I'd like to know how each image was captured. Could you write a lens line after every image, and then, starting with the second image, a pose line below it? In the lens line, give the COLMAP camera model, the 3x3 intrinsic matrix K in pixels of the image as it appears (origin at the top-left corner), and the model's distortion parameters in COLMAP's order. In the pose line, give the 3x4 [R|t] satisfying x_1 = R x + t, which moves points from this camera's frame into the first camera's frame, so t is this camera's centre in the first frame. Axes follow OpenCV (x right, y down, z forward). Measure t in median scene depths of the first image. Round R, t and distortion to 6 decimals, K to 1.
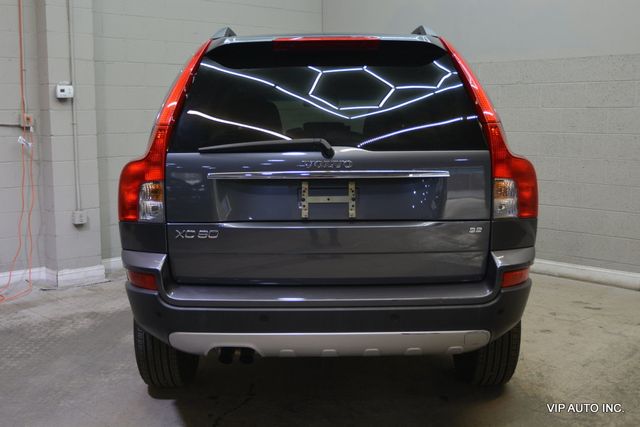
lens RADIAL K [[774.6, 0, 320.0], [0, 774.6, 213.5], [0, 0, 1]] dist [-0.006113, -0.003114]
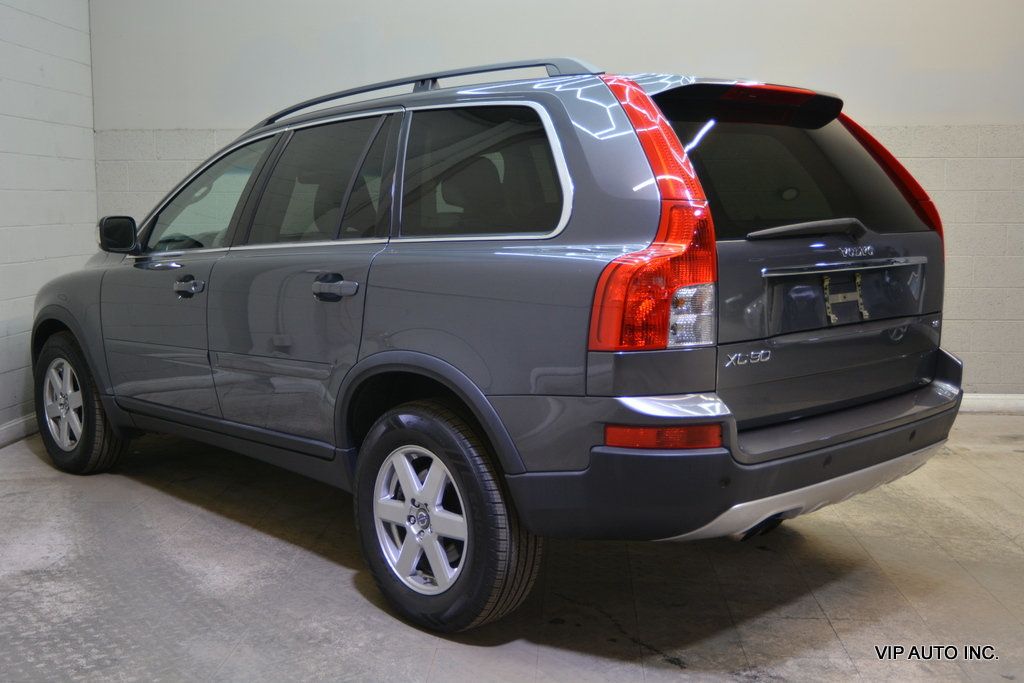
lens RADIAL K [[1089.5, 0, 512.0], [0, 1089.5, 341.5], [0, 0, 1]] dist [-0.000296, 0.000813]
pose [[0.735948, -0.079381, 0.672369, -0.465664], [0.084199, 0.996124, 0.025444, -0.014549], [-0.671782, 0.037887, 0.739779, 0.204551]]
